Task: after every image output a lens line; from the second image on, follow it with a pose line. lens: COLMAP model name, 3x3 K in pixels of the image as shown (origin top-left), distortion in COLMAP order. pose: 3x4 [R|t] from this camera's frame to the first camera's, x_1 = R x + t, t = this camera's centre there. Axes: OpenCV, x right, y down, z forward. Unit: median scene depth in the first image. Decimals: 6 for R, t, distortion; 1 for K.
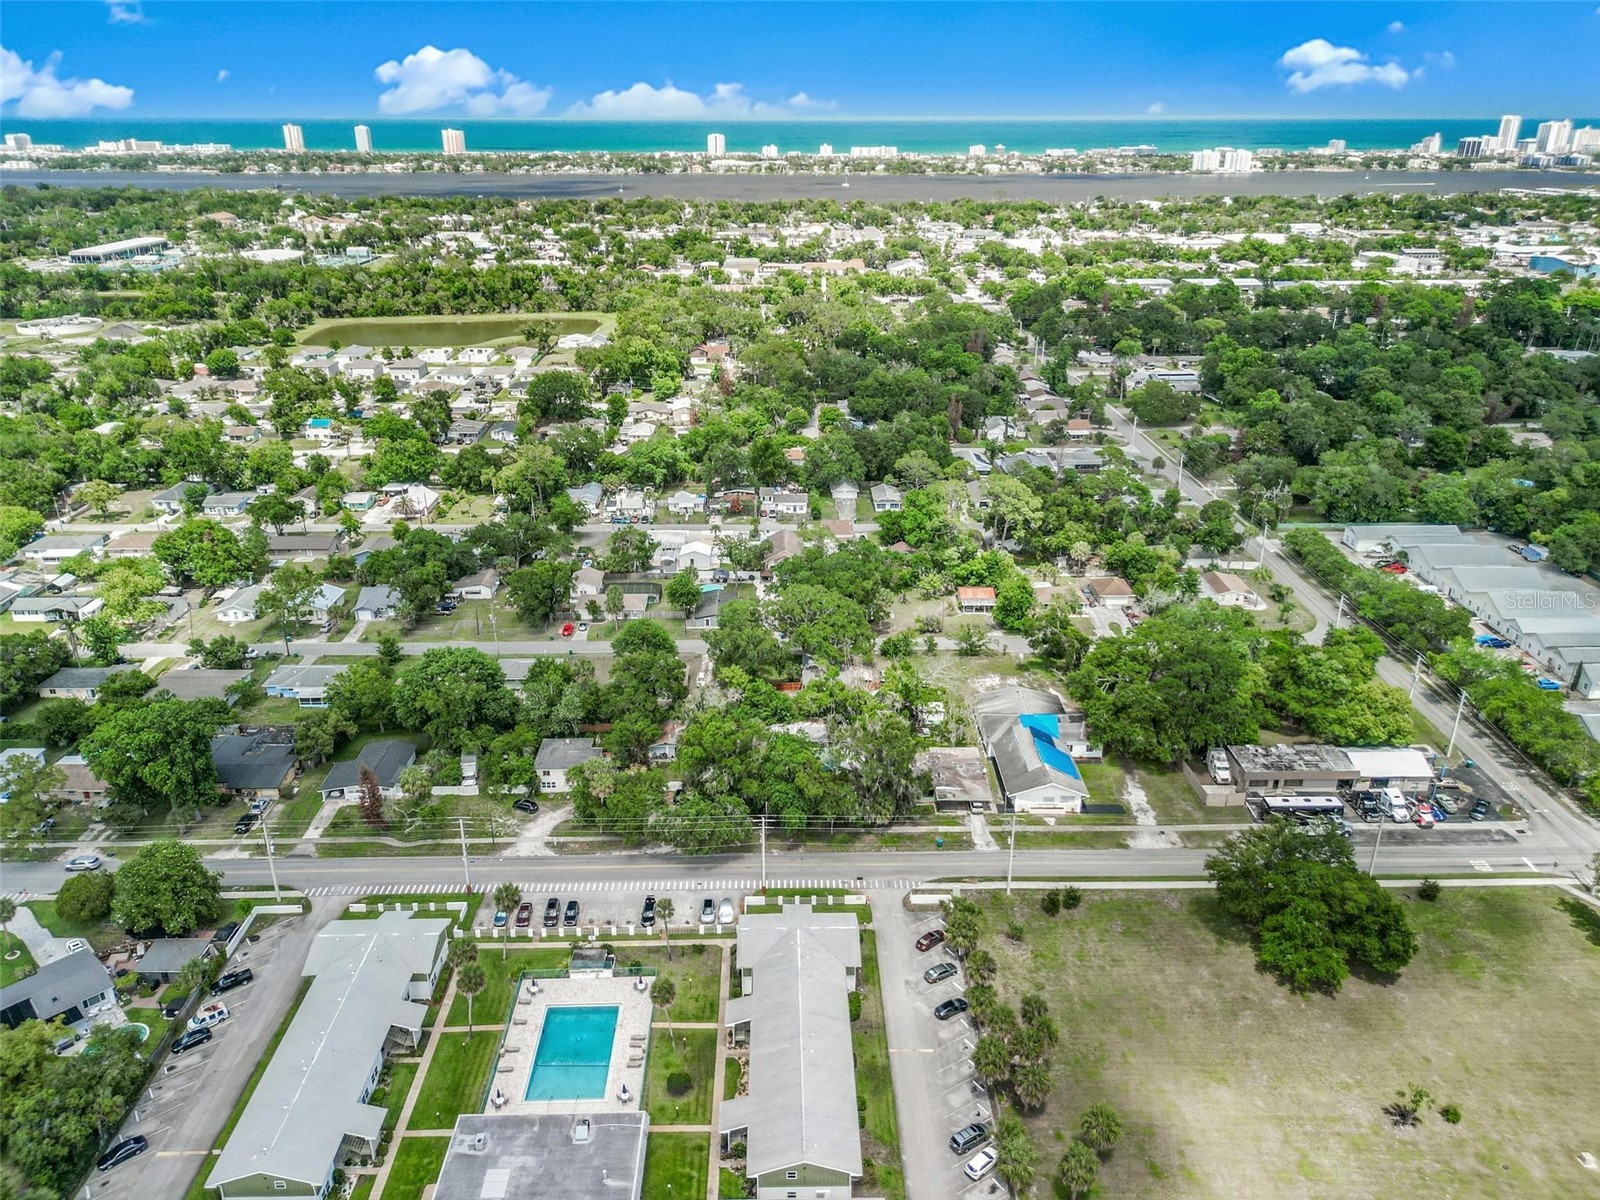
lens RADIAL K [[1145.0, 0, 798.9], [0, 1145.0, 620.5], [0, 0, 1]] dist [0.062821, -0.067929]
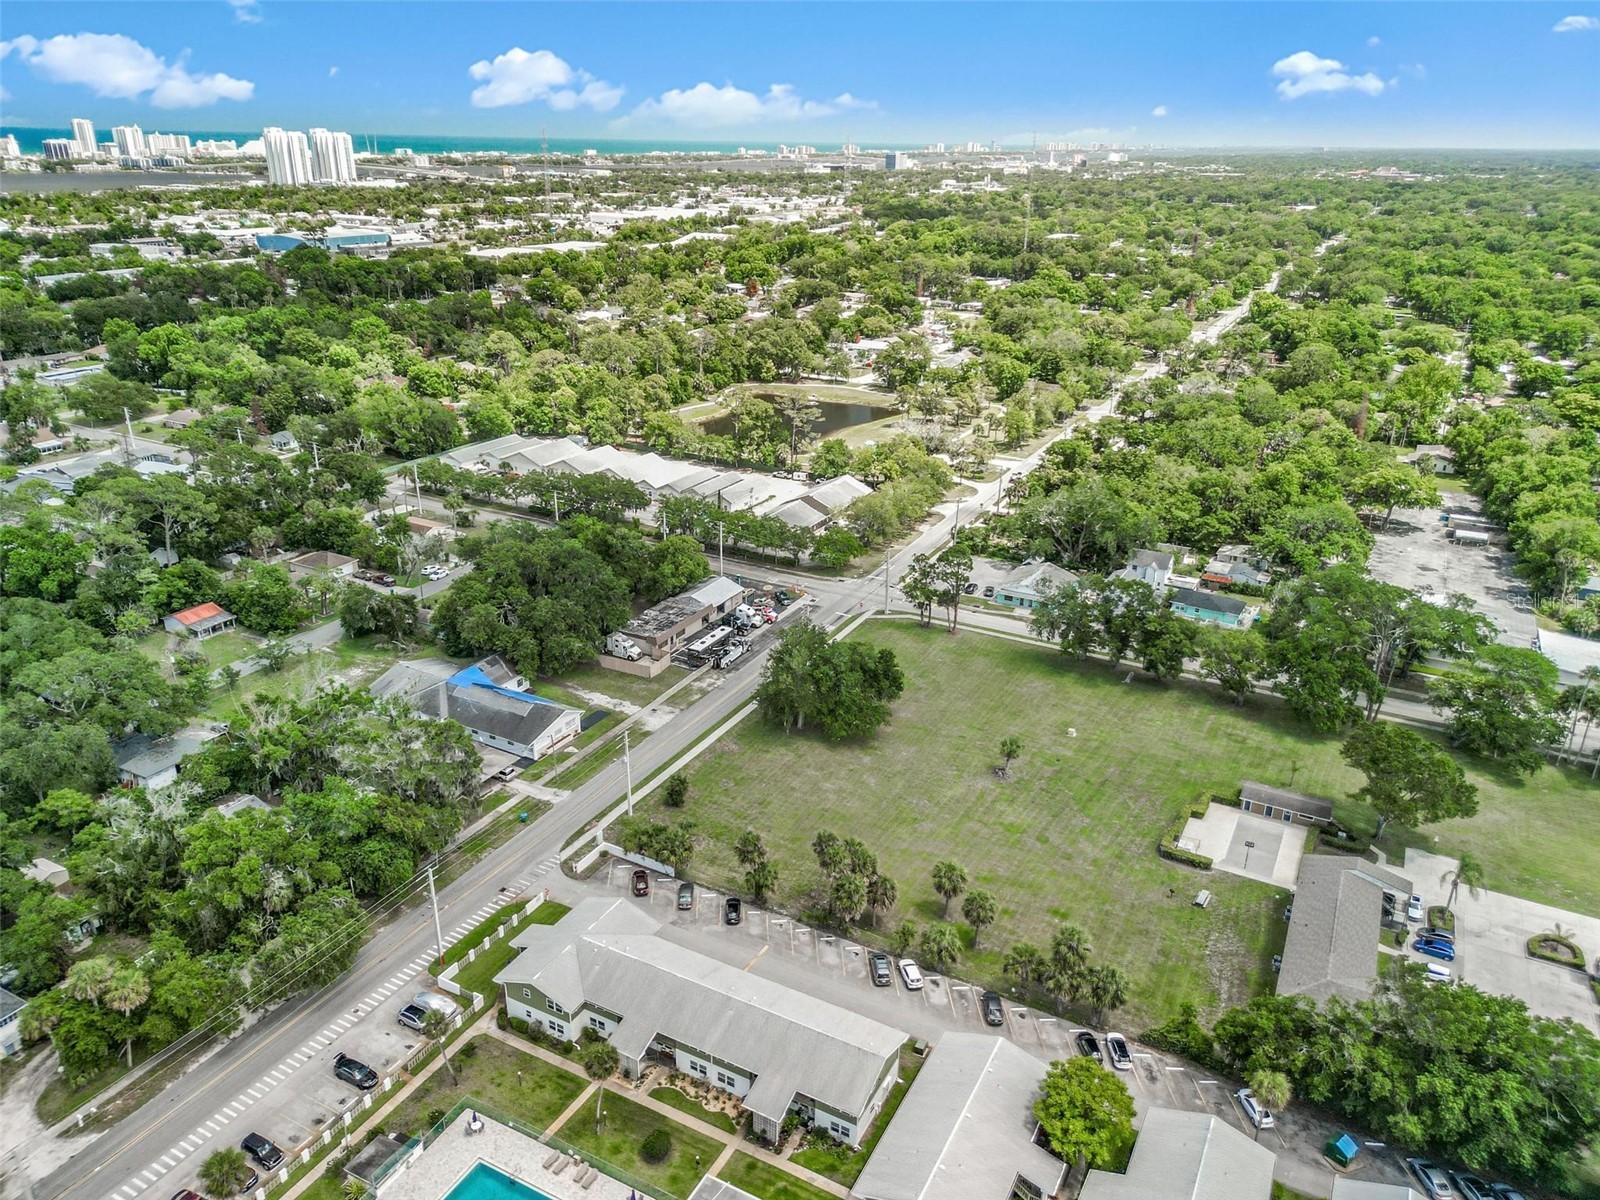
lens RADIAL K [[1112.7, 0, 798.1], [0, 1112.7, 643.3], [0, 0, 1]] dist [0.089274, -0.103847]
pose [[0.490573, -0.351164, 0.797510, -0.270899], [0.337288, 0.920388, 0.197794, -0.018966], [-0.803476, 0.171958, 0.569961, 0.205504]]
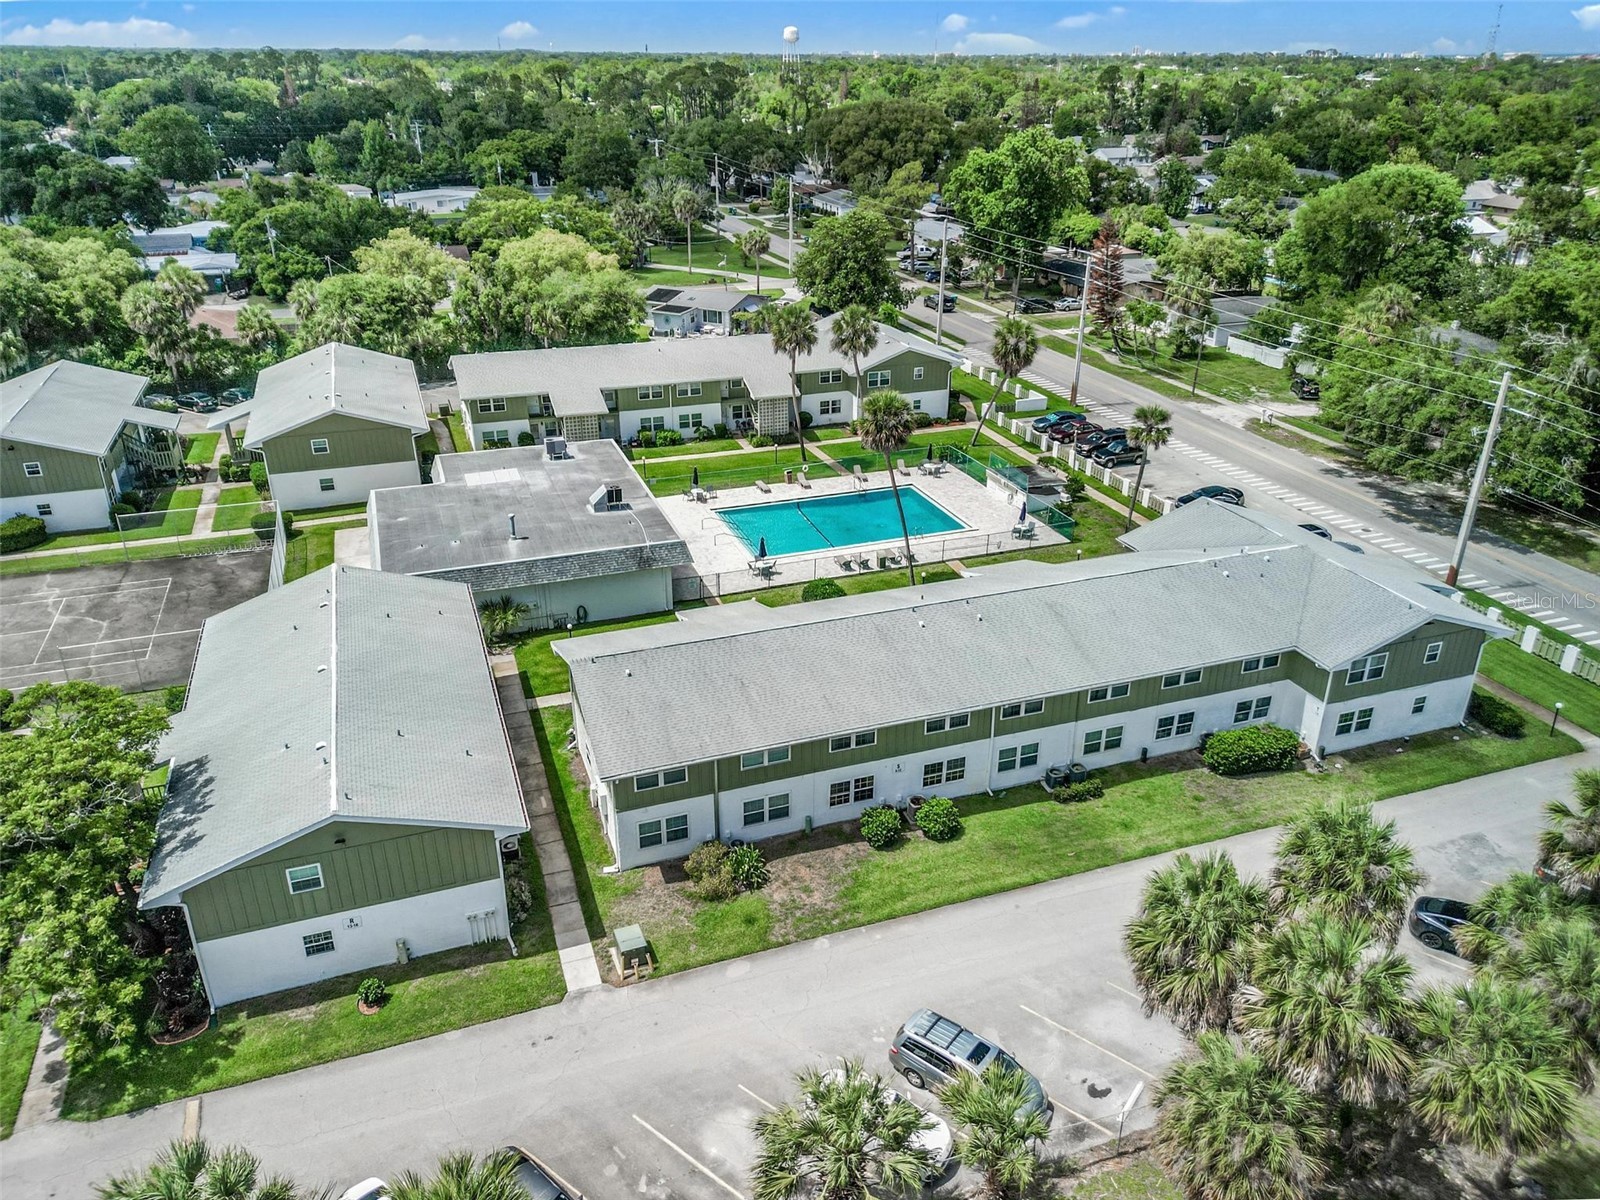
lens RADIAL K [[1112.7, 0, 798.1], [0, 1112.7, 643.3], [0, 0, 1]] dist [0.089274, -0.103847]
pose [[0.323177, 0.436343, -0.839739, 0.147656], [-0.379752, 0.872573, 0.307255, 0.134355], [0.866802, 0.219595, 0.447697, 0.381294]]
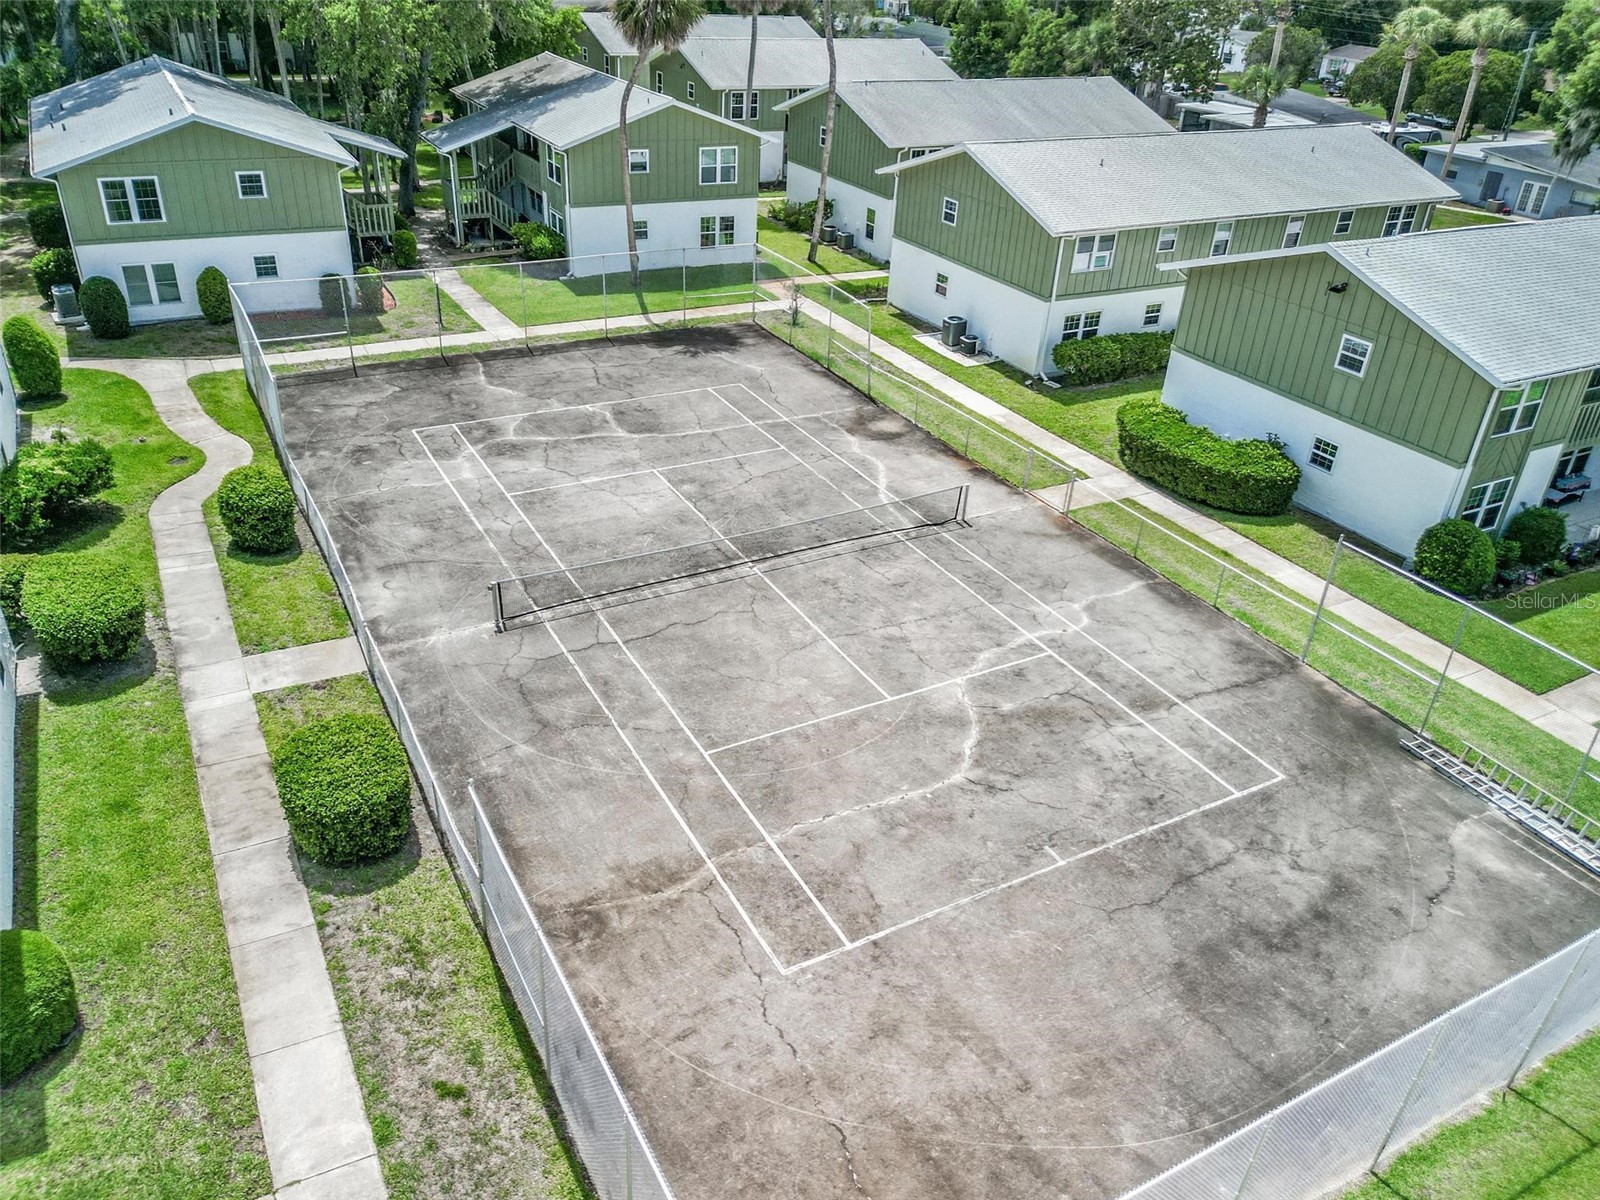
lens RADIAL K [[1187.7, 0, 800.0], [0, 1187.7, 600.0], [0, 0, 1]] dist [0.013256, 0.000163]
pose [[-0.881270, 0.190856, -0.432363, -0.052251], [-0.236383, 0.614185, 0.752928, 0.190498], [0.409252, 0.765736, -0.496147, 0.387680]]
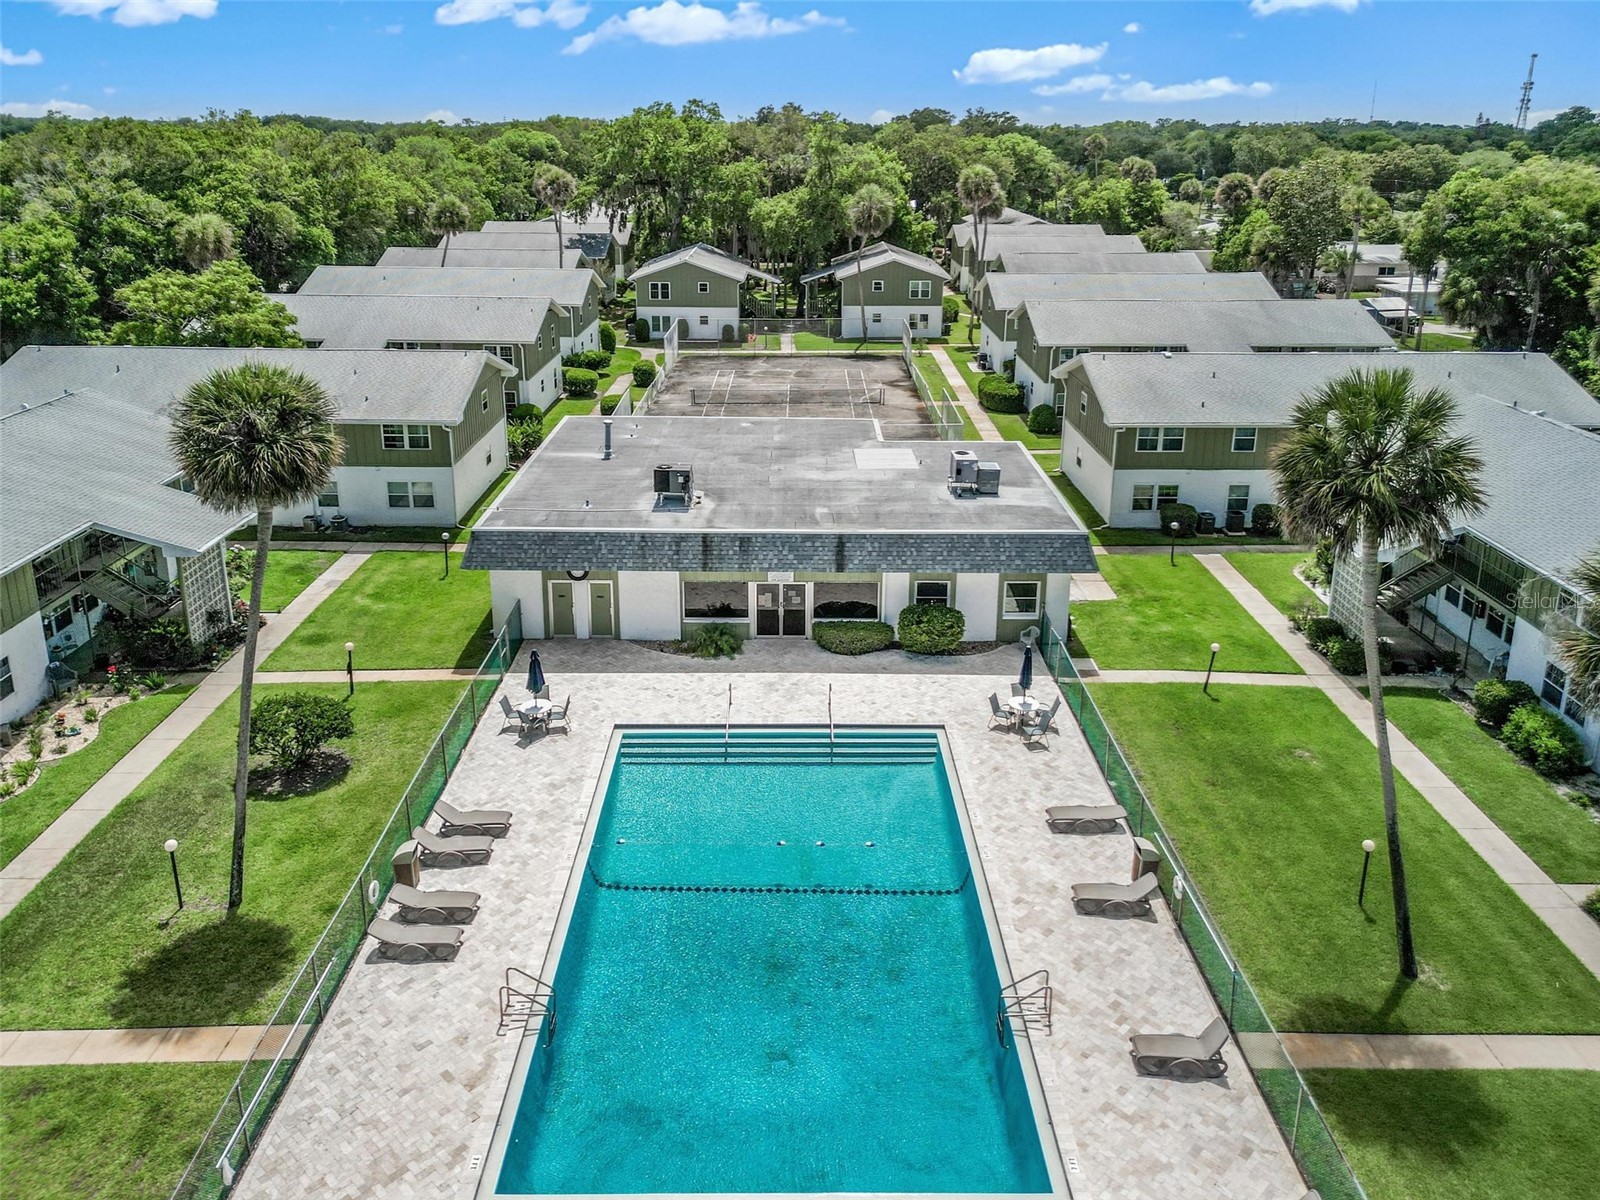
lens RADIAL K [[1156.3, 0, 801.9], [0, 1156.3, 507.7], [0, 0, 1]] dist [0.086893, -0.082318]
pose [[-0.999875, -0.010340, 0.011993, -0.101624], [0.000102, 0.753148, 0.657851, 0.102225], [-0.015834, 0.657770, -0.753052, 0.560597]]
